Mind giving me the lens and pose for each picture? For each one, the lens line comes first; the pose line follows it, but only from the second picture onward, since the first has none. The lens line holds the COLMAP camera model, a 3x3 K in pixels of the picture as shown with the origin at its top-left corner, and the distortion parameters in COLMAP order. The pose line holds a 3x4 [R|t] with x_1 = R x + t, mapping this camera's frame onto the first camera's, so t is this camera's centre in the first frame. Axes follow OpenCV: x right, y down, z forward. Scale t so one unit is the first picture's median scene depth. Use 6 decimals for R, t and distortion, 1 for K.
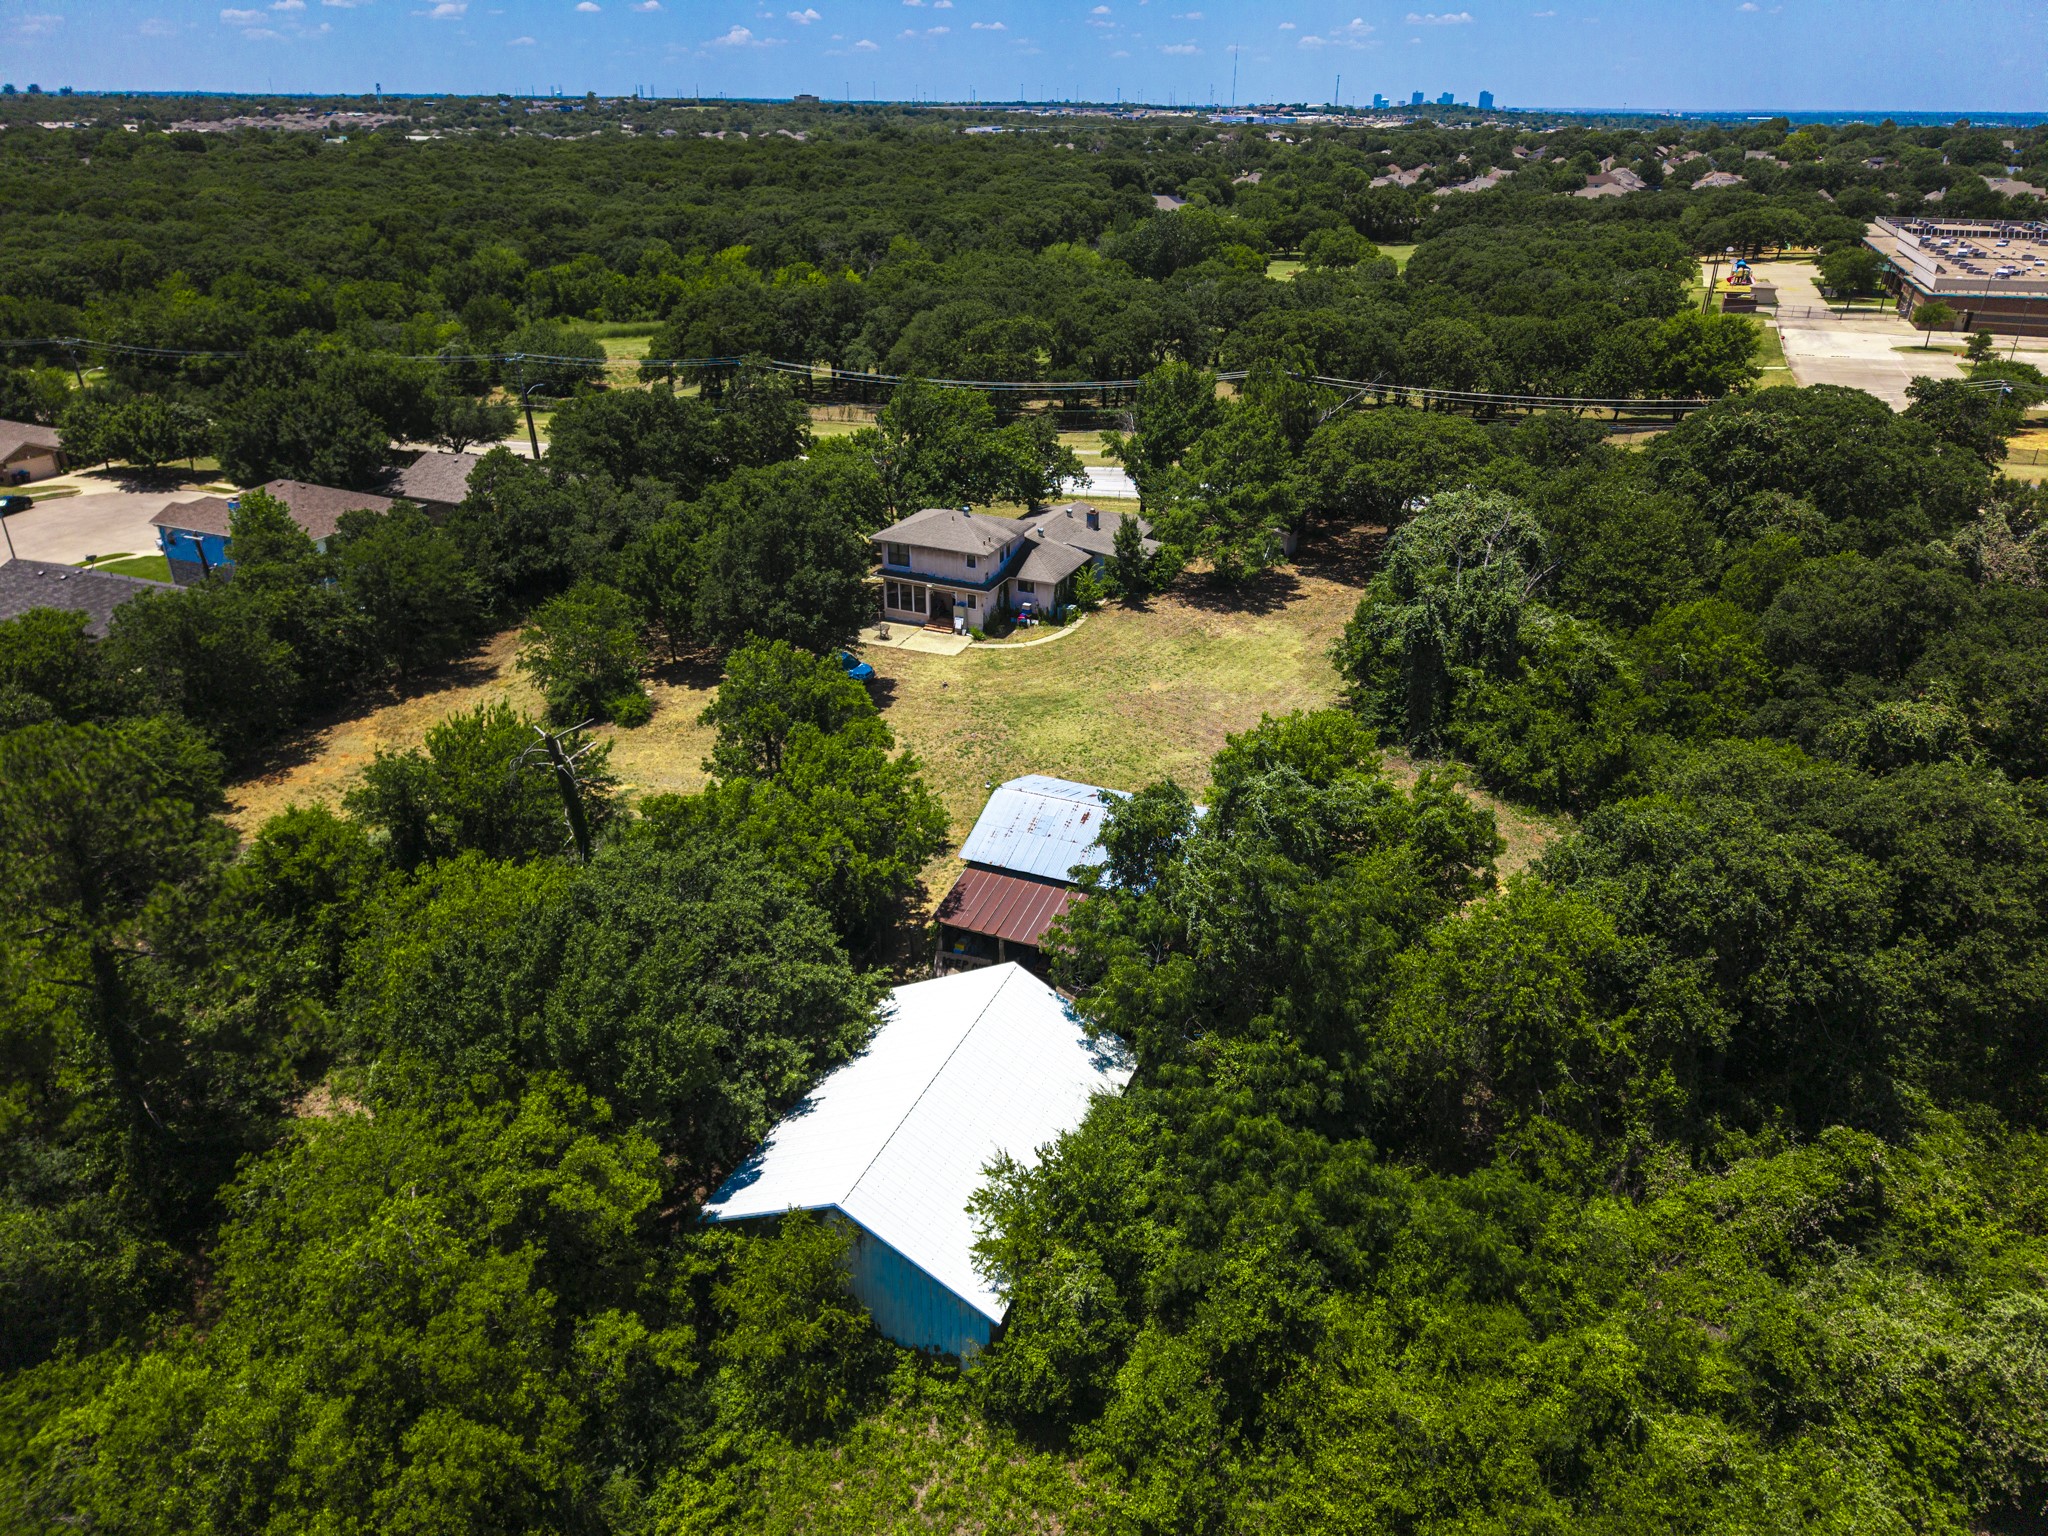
lens RADIAL K [[1415.7, 0, 1035.8], [0, 1415.7, 782.8], [0, 0, 1]] dist [0.007183, -0.012398]
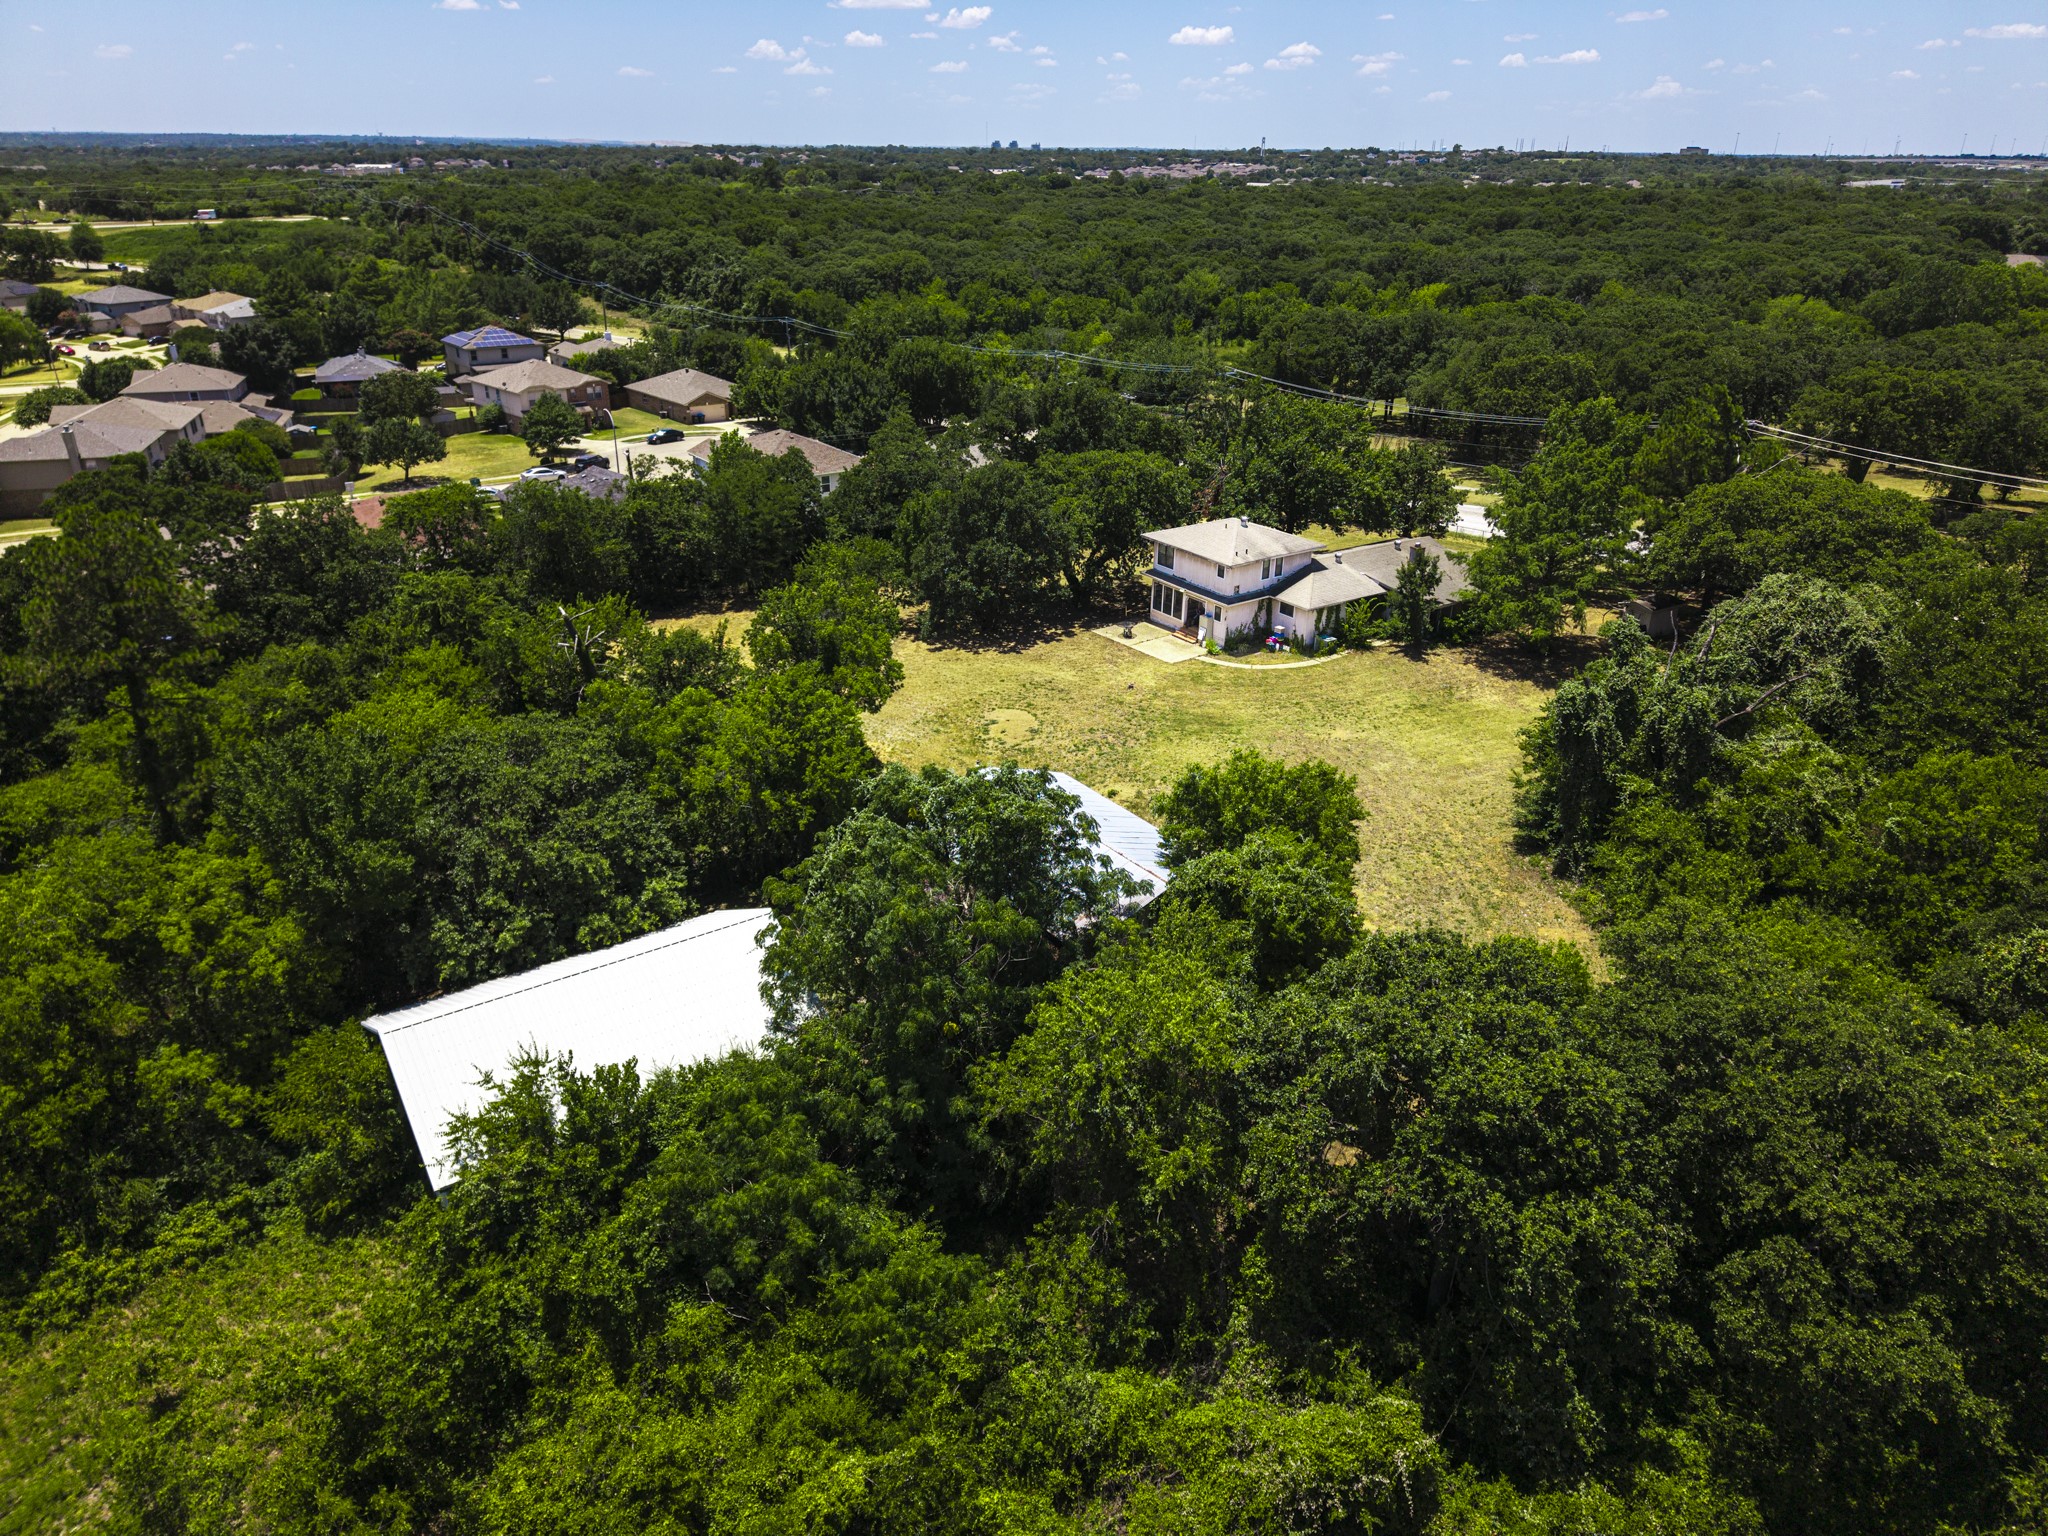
lens RADIAL K [[1415.7, 0, 1032.5], [0, 1415.7, 753.8], [0, 0, 1]] dist [0.007183, -0.012398]
pose [[0.829696, 0.214159, -0.515501, 0.351944], [-0.241041, 0.970396, 0.015185, -0.020830], [0.503492, 0.111658, 0.856755, 0.131411]]
